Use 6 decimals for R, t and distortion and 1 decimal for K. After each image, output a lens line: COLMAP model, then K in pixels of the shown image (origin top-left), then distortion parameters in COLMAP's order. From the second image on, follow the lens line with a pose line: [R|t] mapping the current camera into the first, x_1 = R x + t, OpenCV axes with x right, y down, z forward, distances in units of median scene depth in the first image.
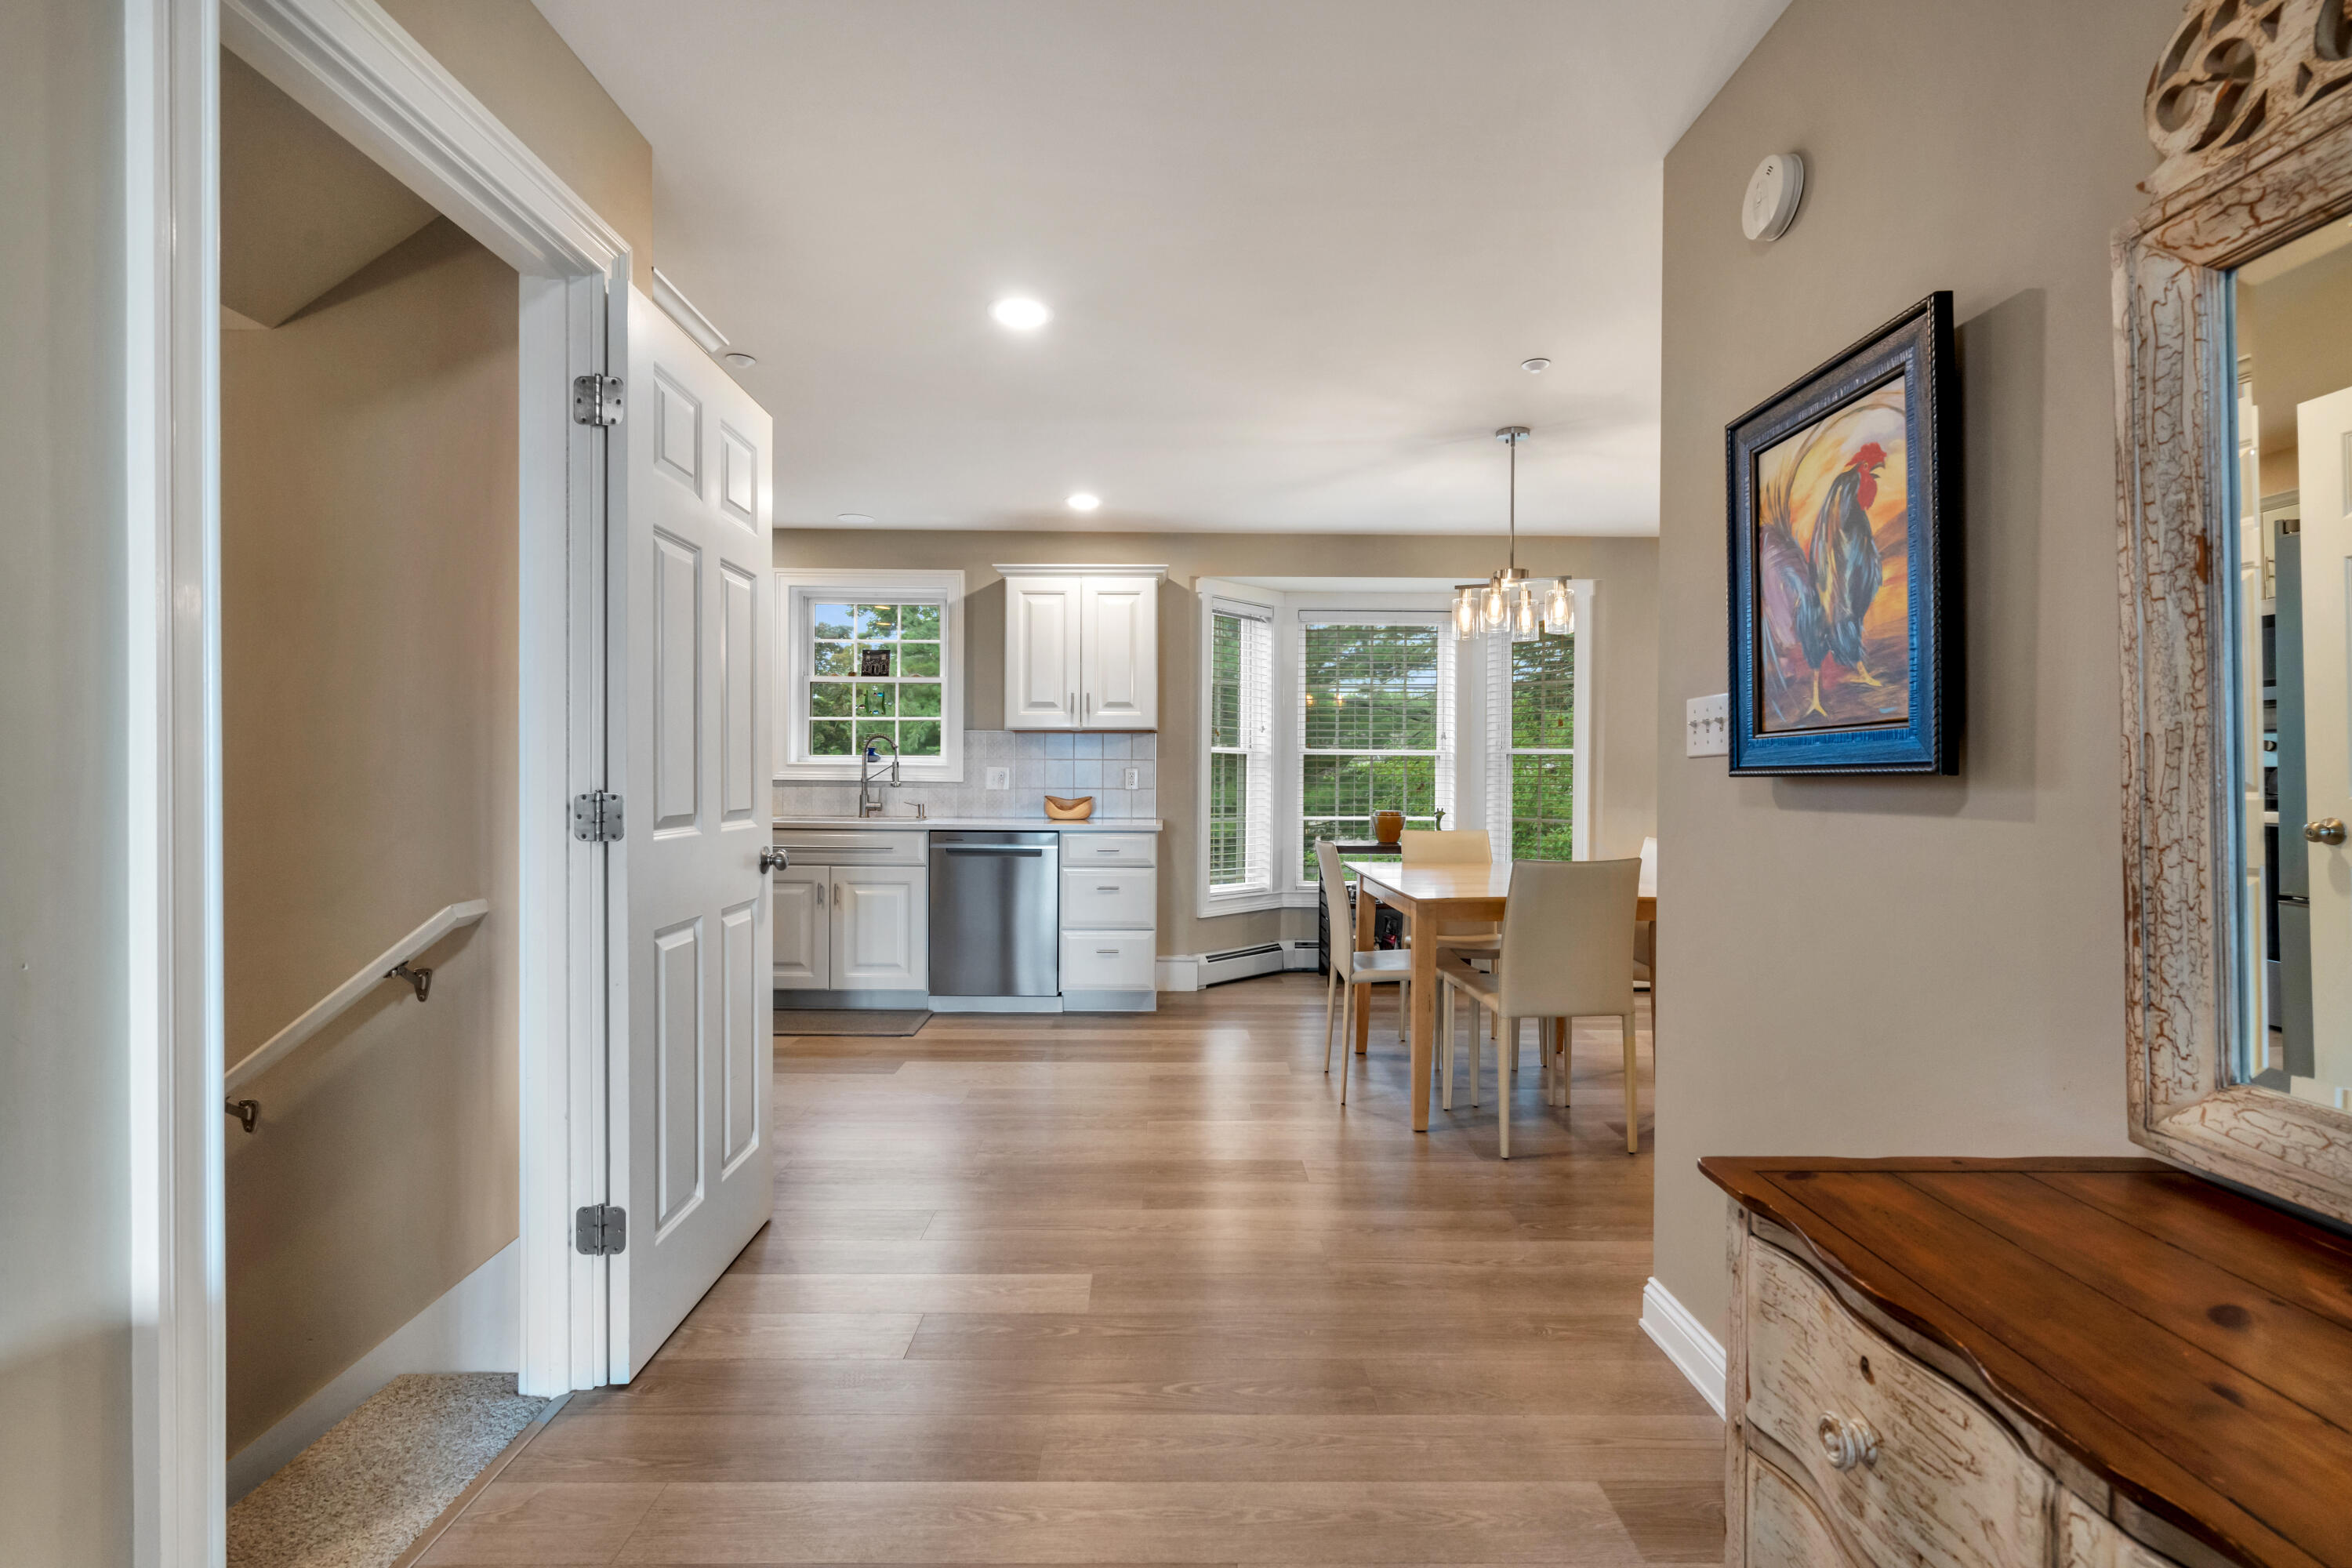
lens RADIAL K [[1090.2, 0, 1133.3], [0, 1090.2, 776.7], [0, 0, 1]] dist [-0.007656, 0.004316]
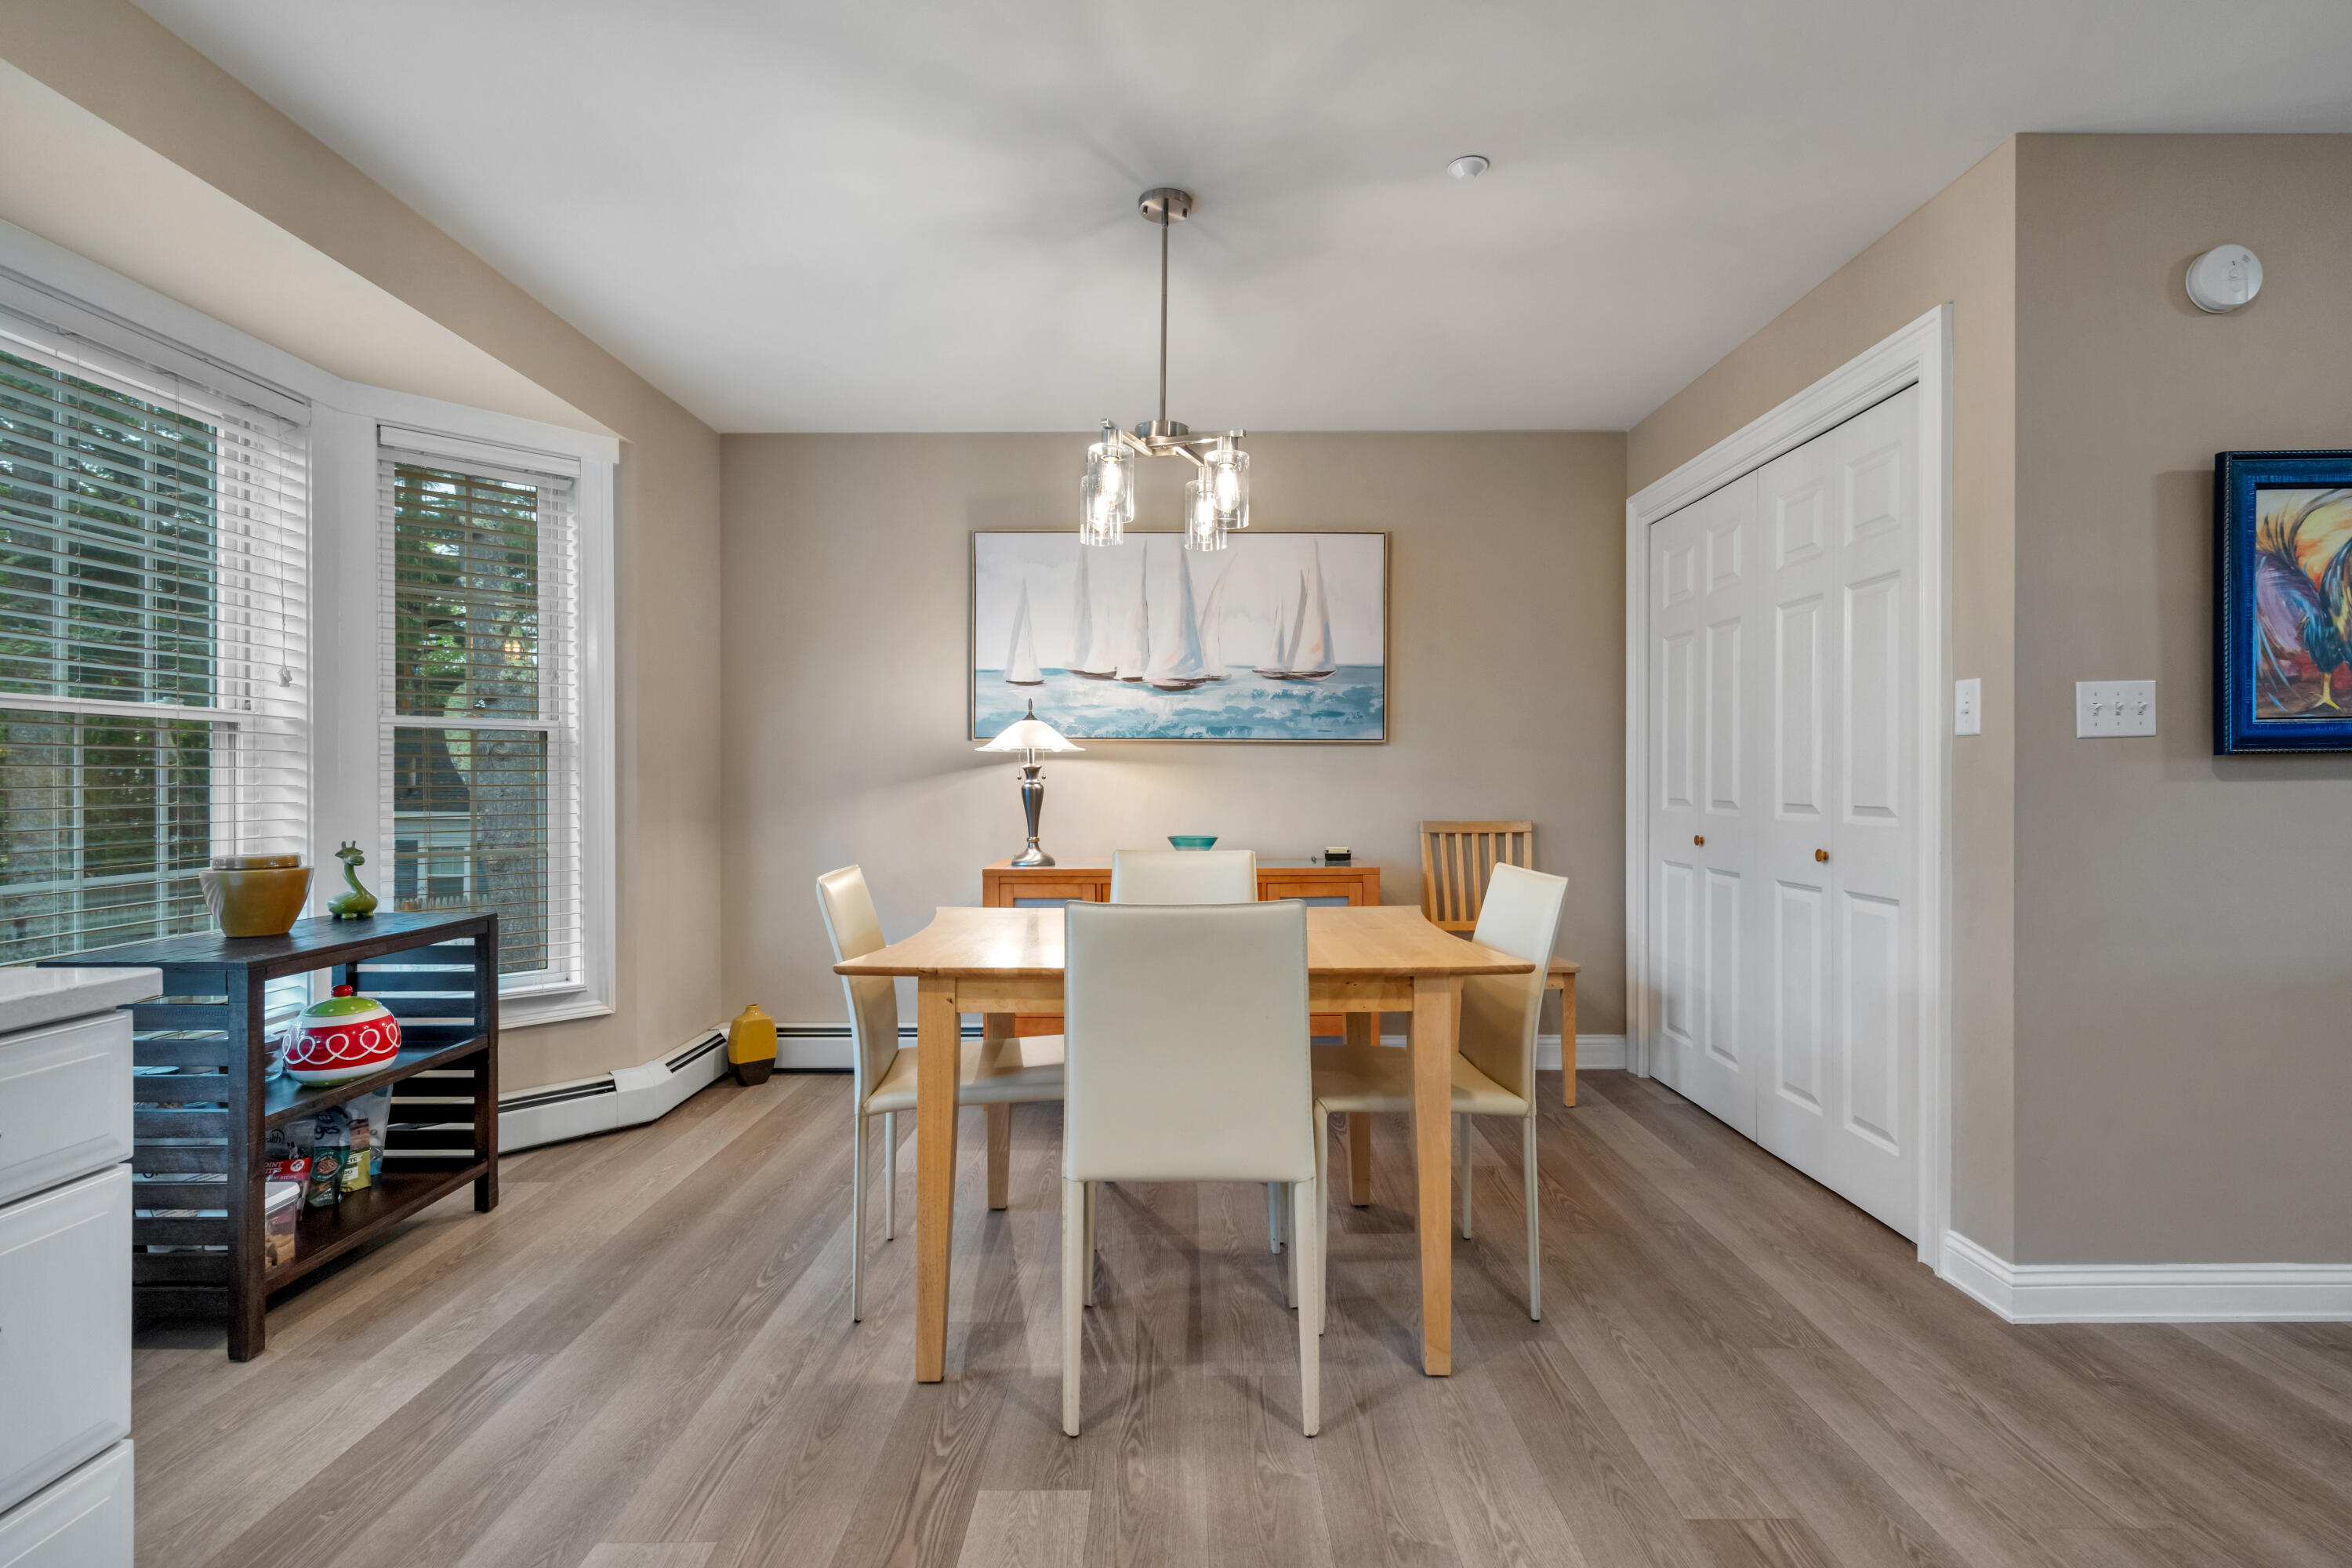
lens RADIAL K [[1155.1, 0, 1209.9], [0, 1155.1, 751.0], [0, 0, 1]] dist [-0.000410, 0.000601]
pose [[-0.029565, 0.005834, 0.999546, -0.234732], [0.004803, 0.999972, -0.005694, -0.000640], [-0.999551, 0.004633, -0.029592, 0.760266]]
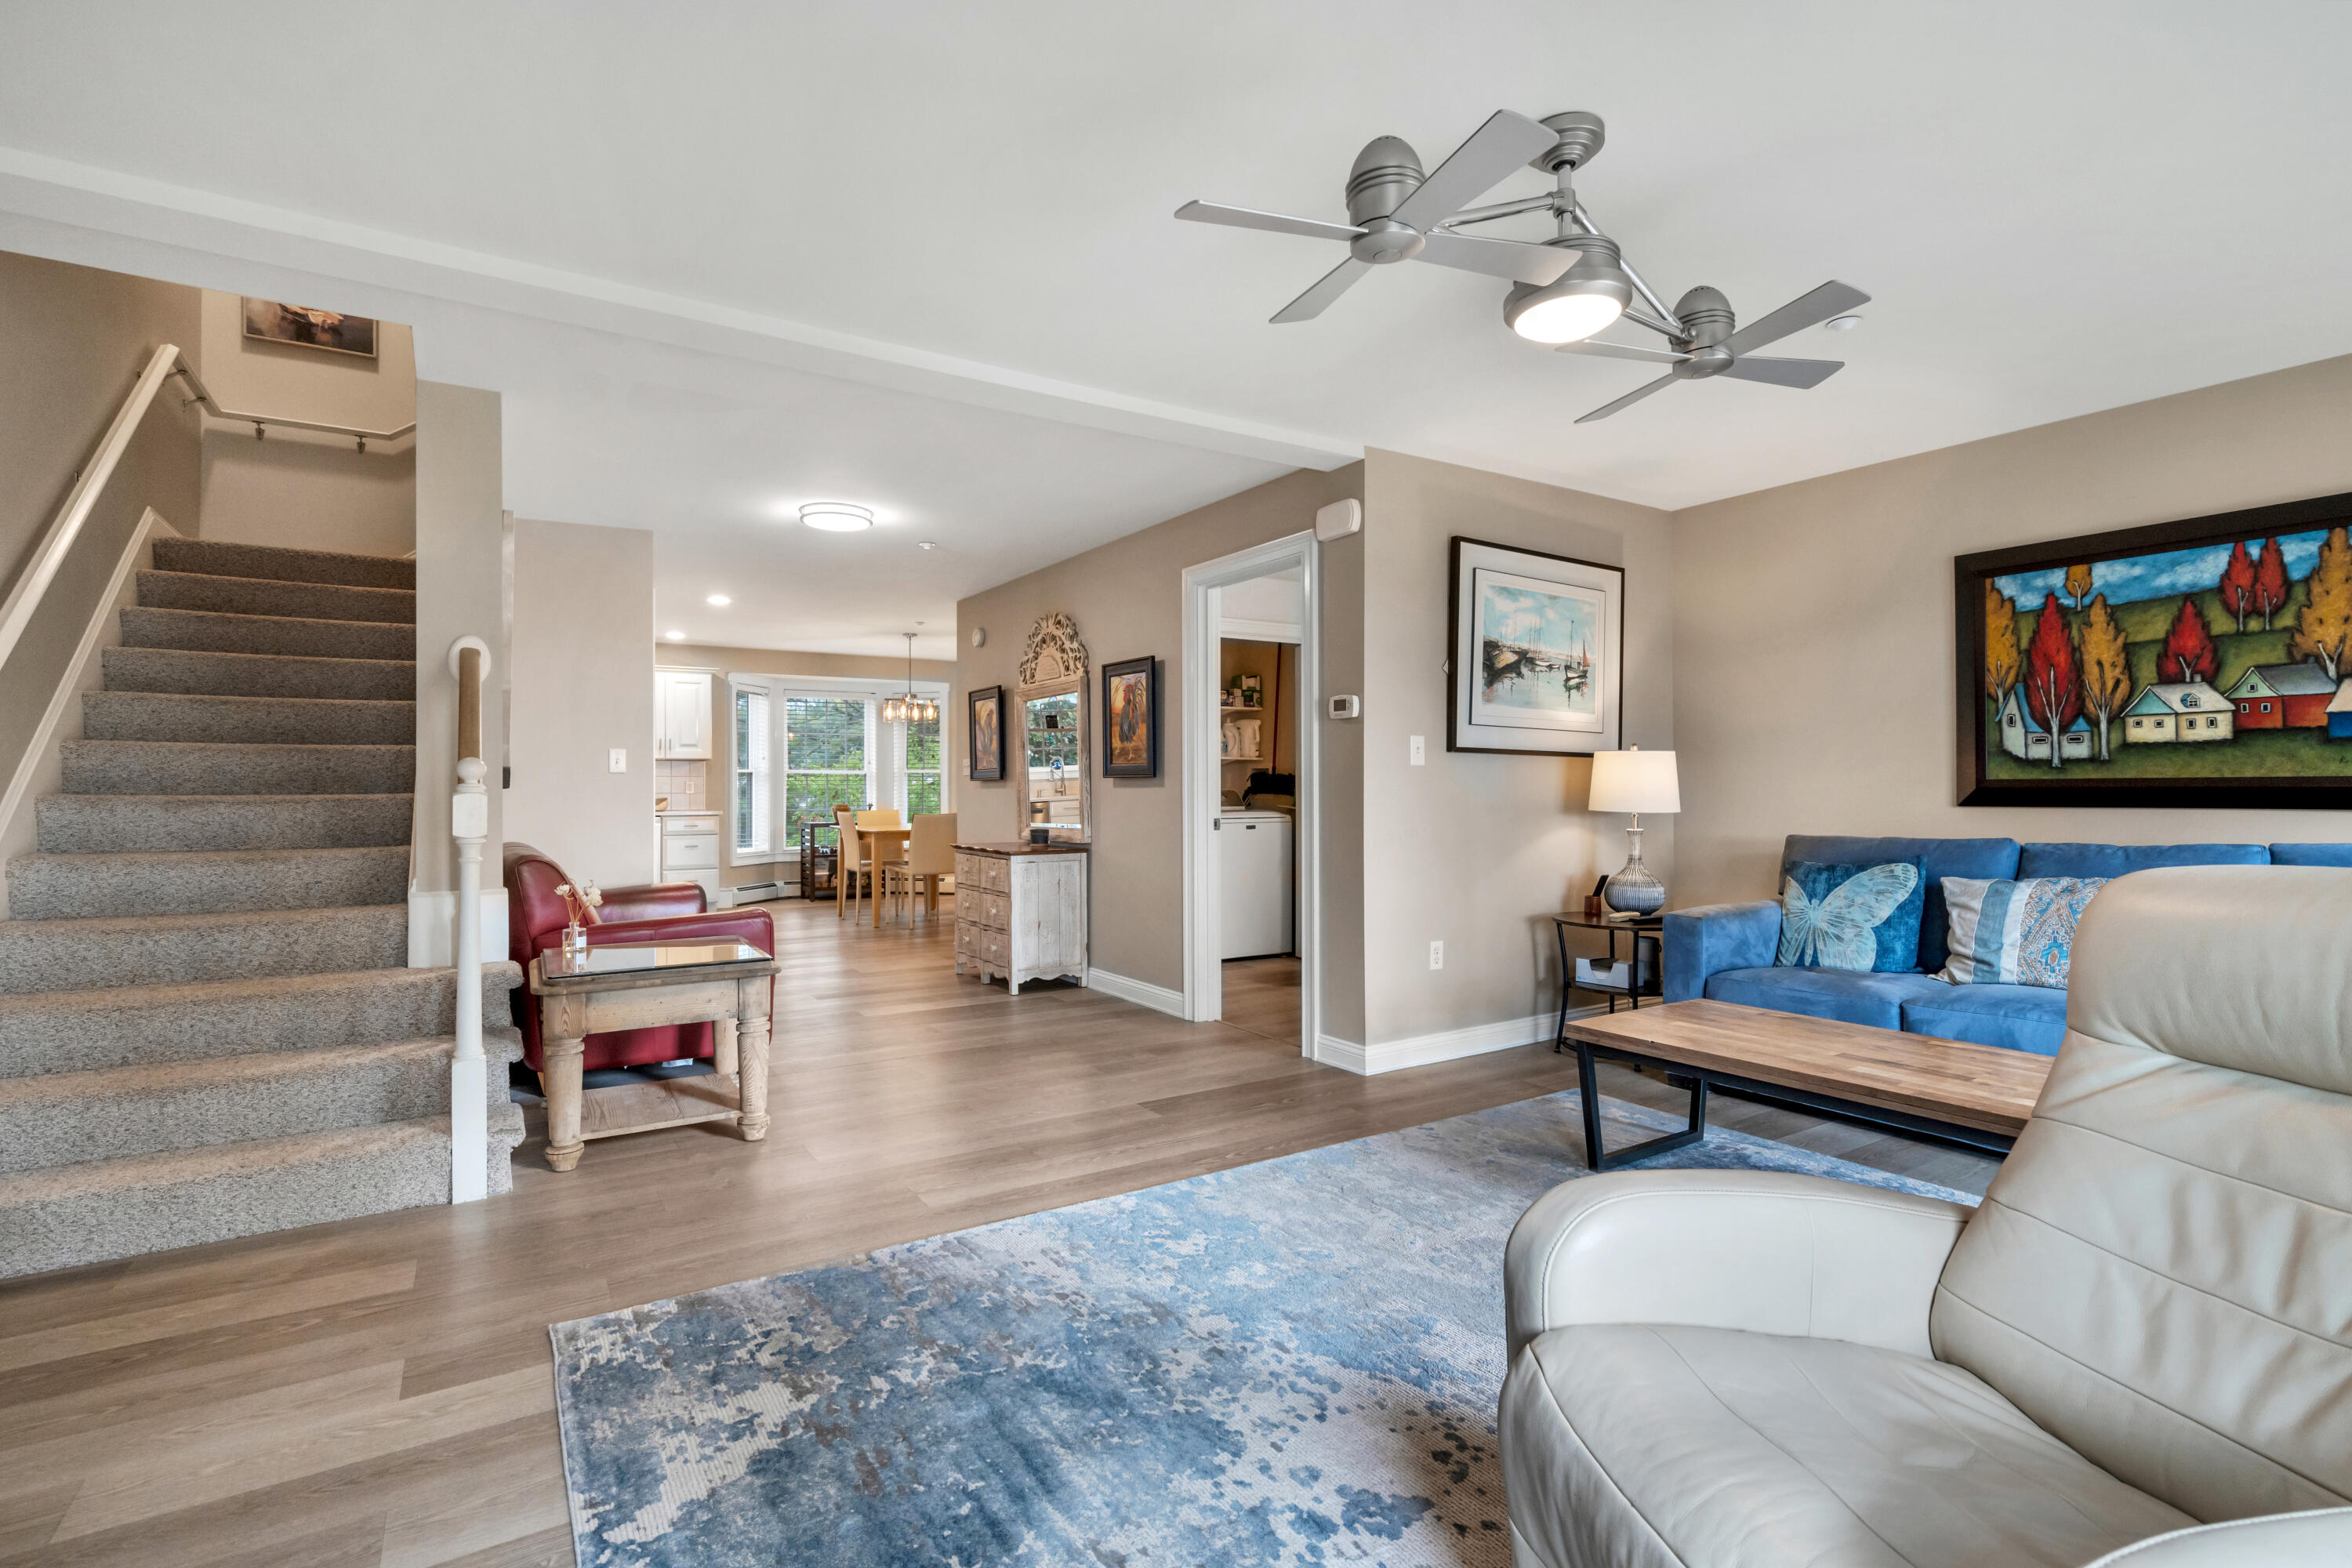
lens RADIAL K [[1090.2, 0, 1192.2], [0, 1090.2, 779.5], [0, 0, 1]] dist [-0.007656, 0.004316]
pose [[0.817237, -0.006101, 0.576269, -0.383597], [0.011625, 0.999915, -0.005900, 0.009823], [-0.576184, 0.011521, 0.817239, -0.961216]]
